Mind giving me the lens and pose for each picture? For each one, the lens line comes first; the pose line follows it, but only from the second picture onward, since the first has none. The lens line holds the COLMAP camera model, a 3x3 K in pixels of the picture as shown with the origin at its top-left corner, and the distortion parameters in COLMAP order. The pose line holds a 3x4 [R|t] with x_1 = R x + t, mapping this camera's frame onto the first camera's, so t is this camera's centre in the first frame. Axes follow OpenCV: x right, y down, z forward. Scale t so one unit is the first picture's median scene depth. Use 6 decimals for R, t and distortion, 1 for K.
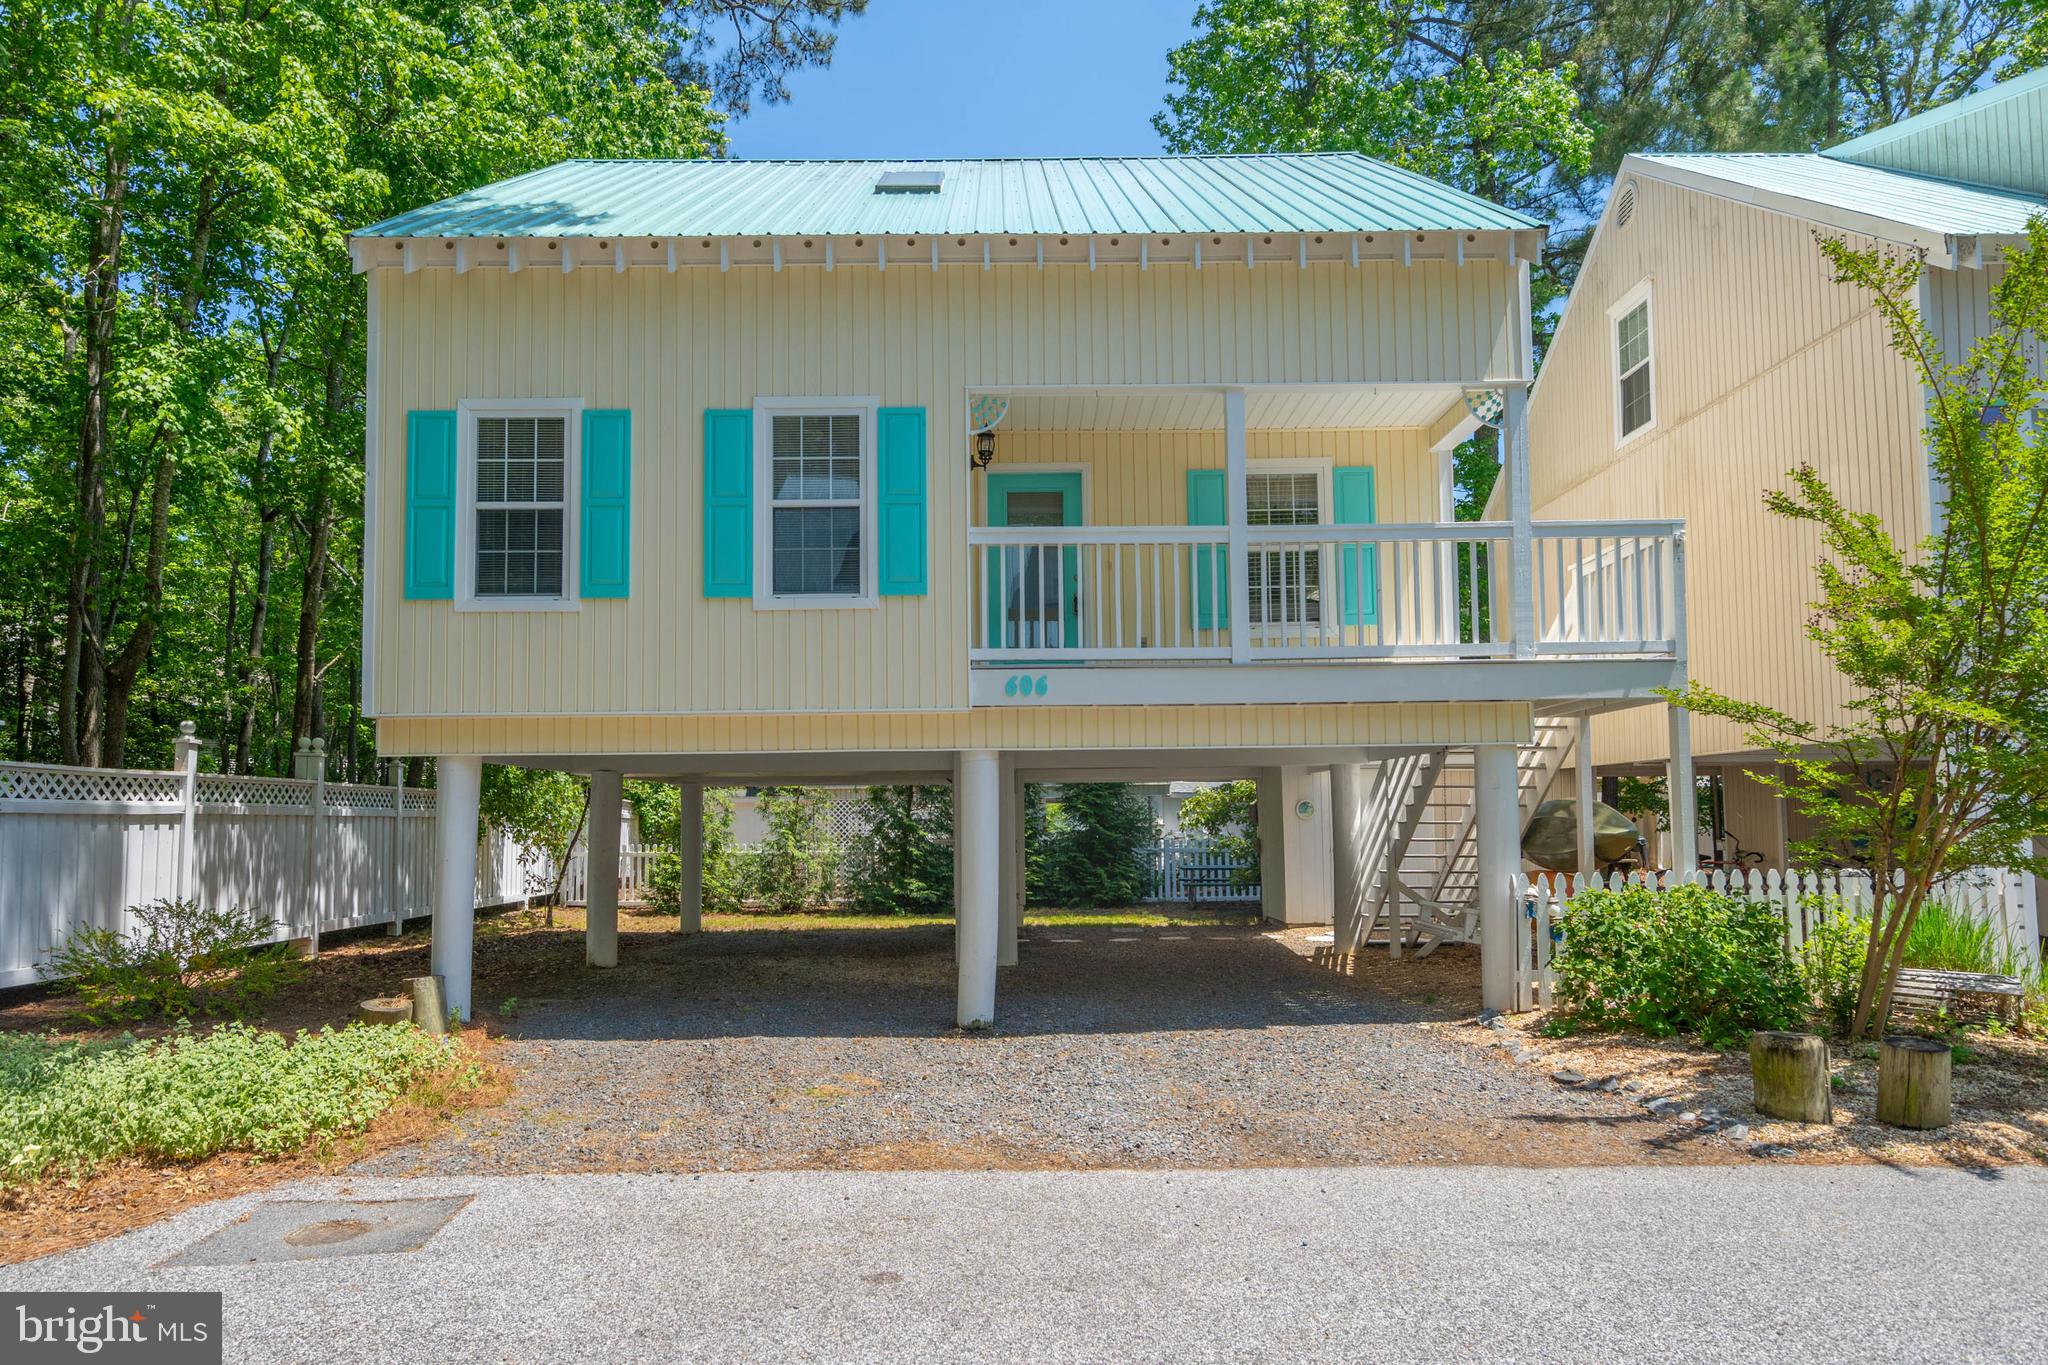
lens RADIAL K [[1224.1, 0, 1017.5], [0, 1224.1, 750.4], [0, 0, 1]] dist [0.003312, 0.000645]
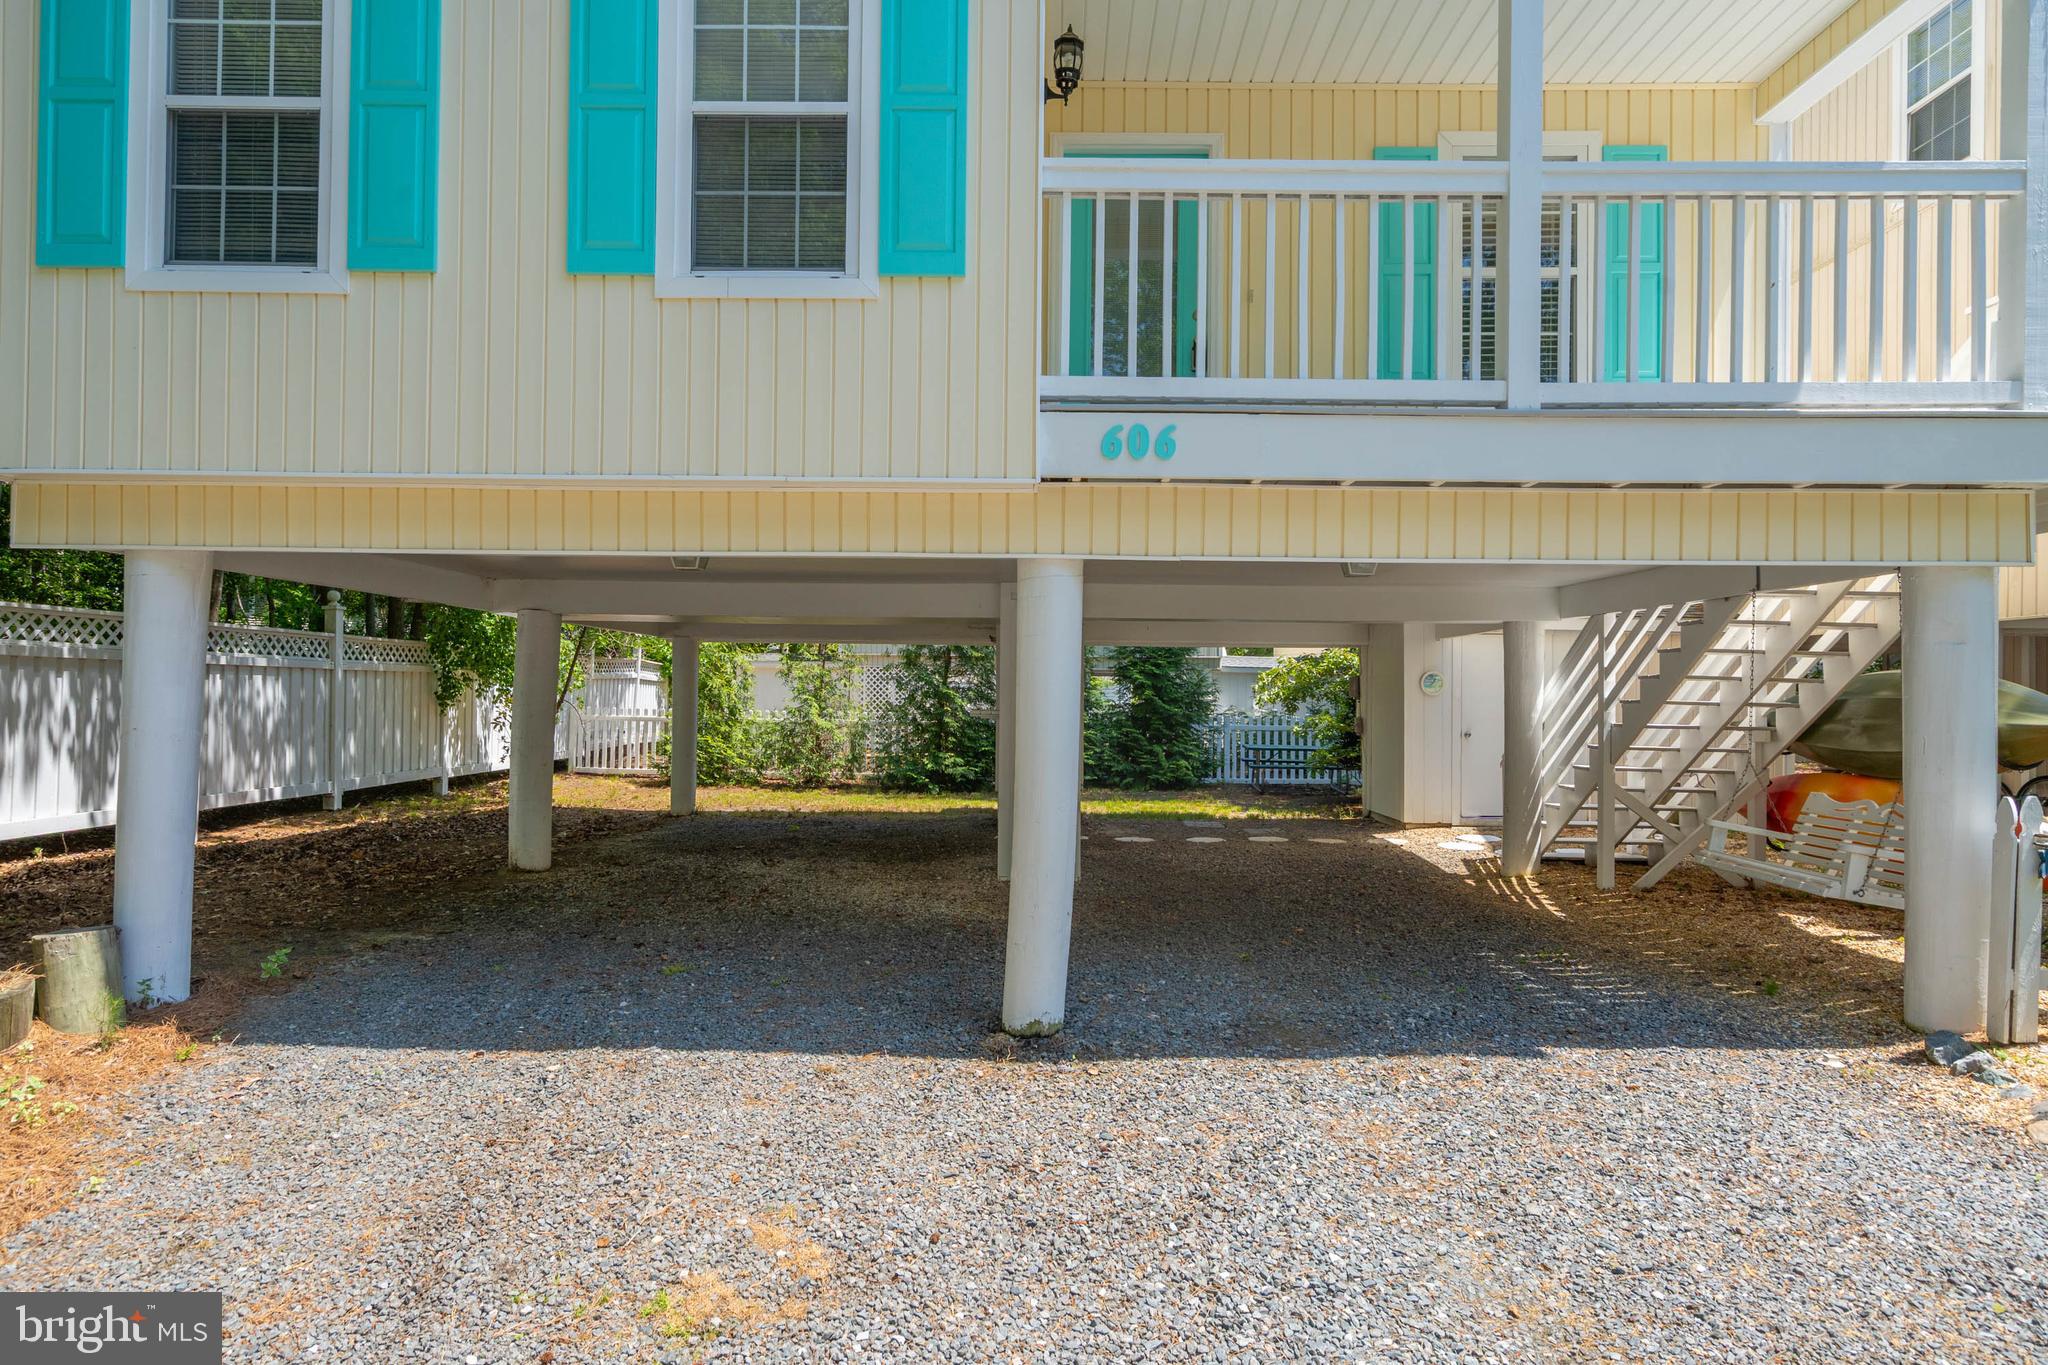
lens RADIAL K [[1134.2, 0, 1064.3], [0, 1134.2, 682.3], [0, 0, 1]] dist [-0.001019, -0.000017]
pose [[0.999695, 0.022092, 0.011019, -0.020697], [-0.022584, 0.998653, 0.046710, 0.023245], [-0.009972, -0.046945, 0.998848, 0.326956]]
